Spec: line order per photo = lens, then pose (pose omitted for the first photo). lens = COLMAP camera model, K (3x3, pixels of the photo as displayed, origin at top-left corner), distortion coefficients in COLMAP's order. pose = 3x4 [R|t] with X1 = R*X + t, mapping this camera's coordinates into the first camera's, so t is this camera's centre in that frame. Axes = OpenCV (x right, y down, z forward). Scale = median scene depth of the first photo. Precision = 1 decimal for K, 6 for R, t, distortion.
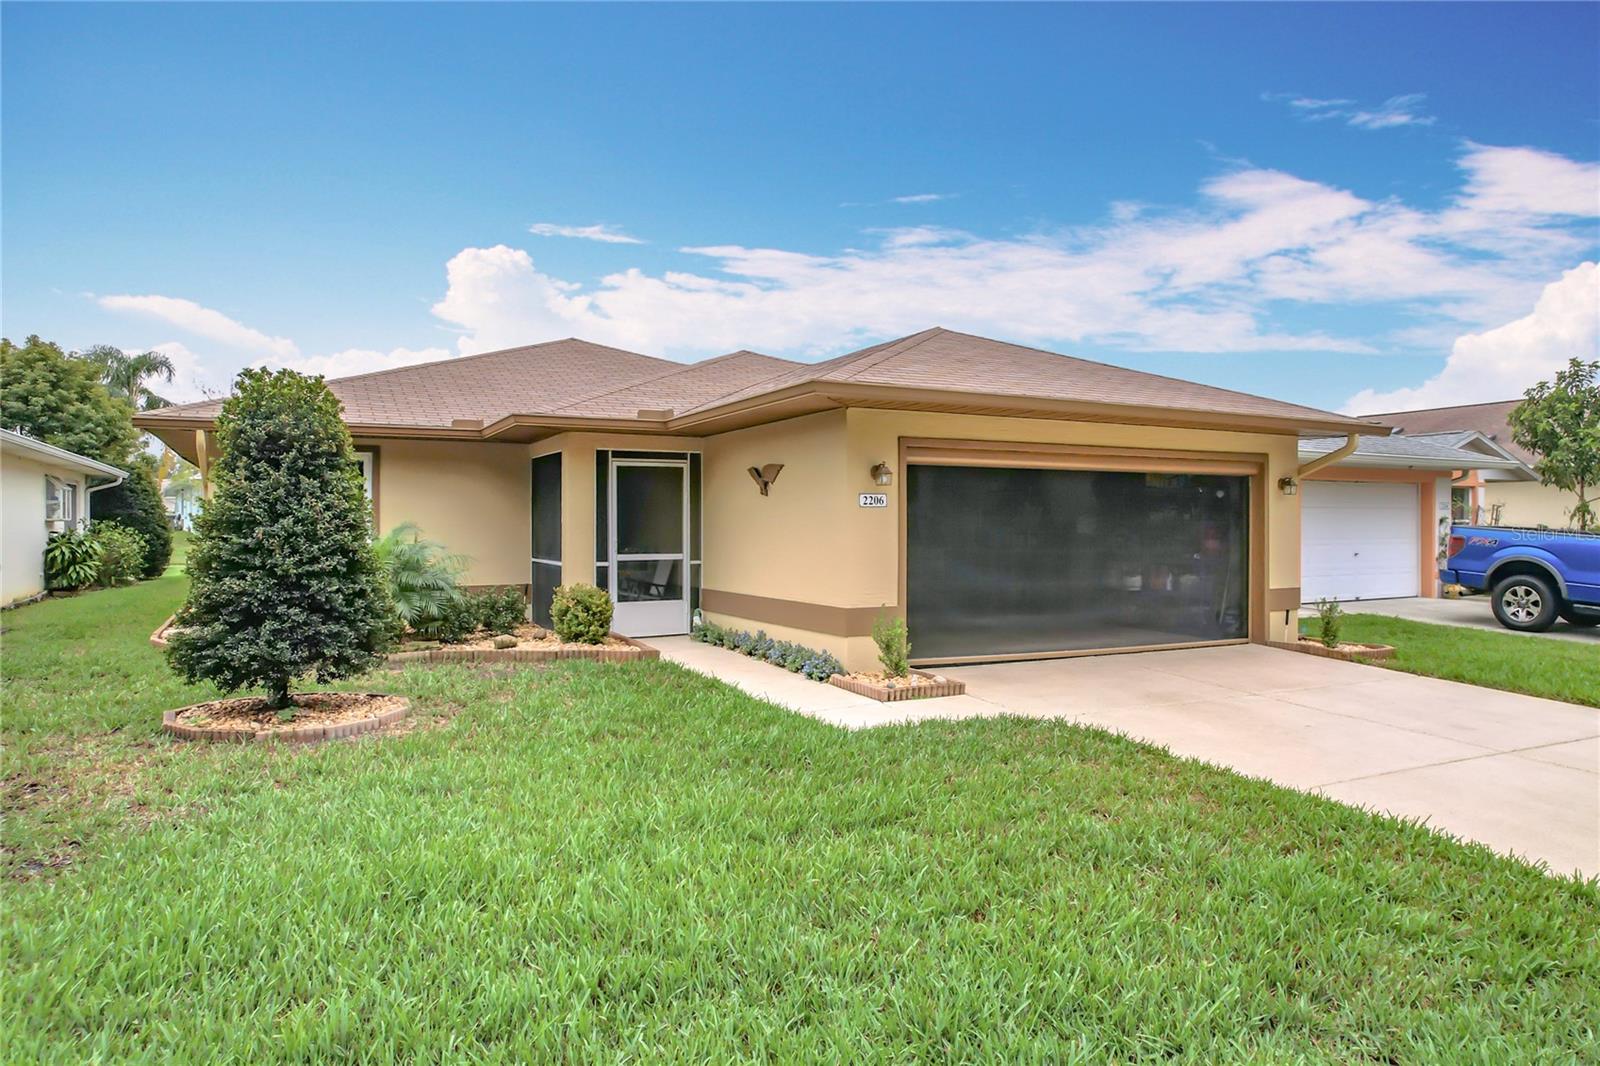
lens RADIAL K [[1021.8, 0, 806.9], [0, 1021.8, 533.0], [0, 0, 1]] dist [-0.076857, 0.048800]
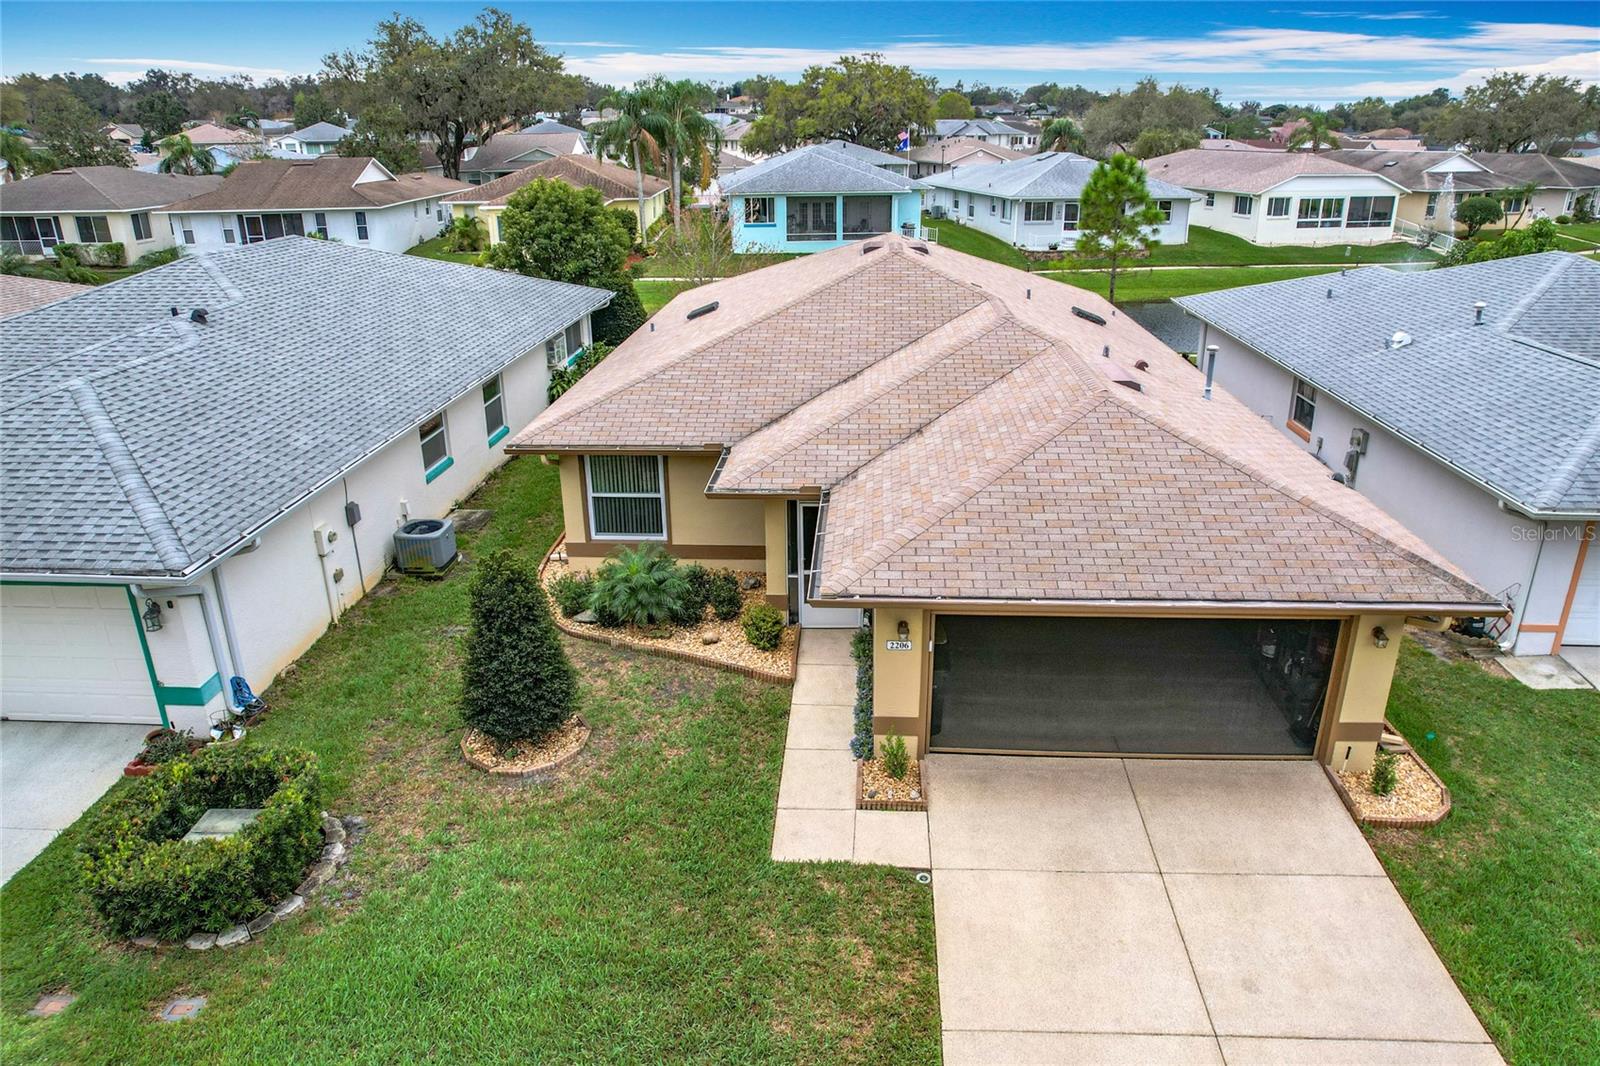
lens RADIAL K [[1021.8, 0, 806.9], [0, 1021.8, 533.0], [0, 0, 1]] dist [-0.076857, 0.048800]
pose [[0.857961, 0.179888, -0.481189, 0.447178], [0.007638, 0.932115, 0.362081, -0.505638], [0.513657, -0.314327, 0.798345, -0.038829]]
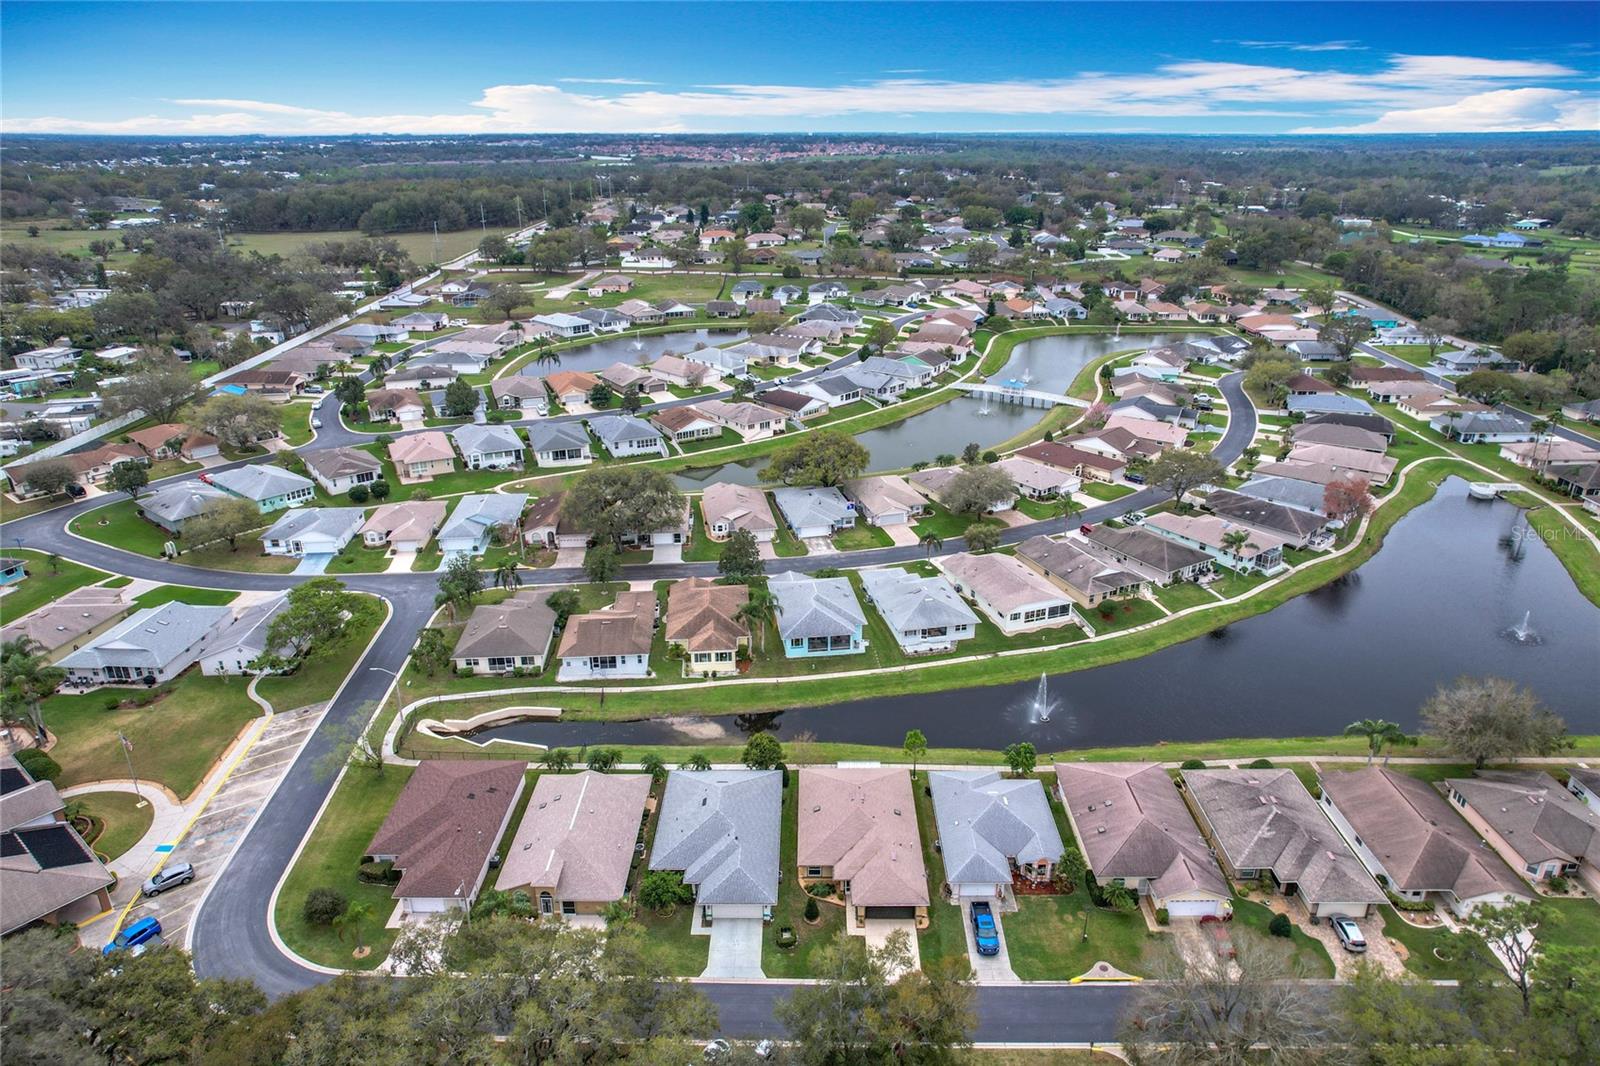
lens RADIAL K [[990.3, 0, 798.9], [0, 990.3, 529.6], [0, 0, 1]] dist [-0.052933, 0.054808]
pose [[0.881923, 0.172627, -0.438647, 2.678096], [0.003233, 0.928297, 0.371826, -6.087020], [0.471382, -0.329340, 0.818128, -5.193779]]
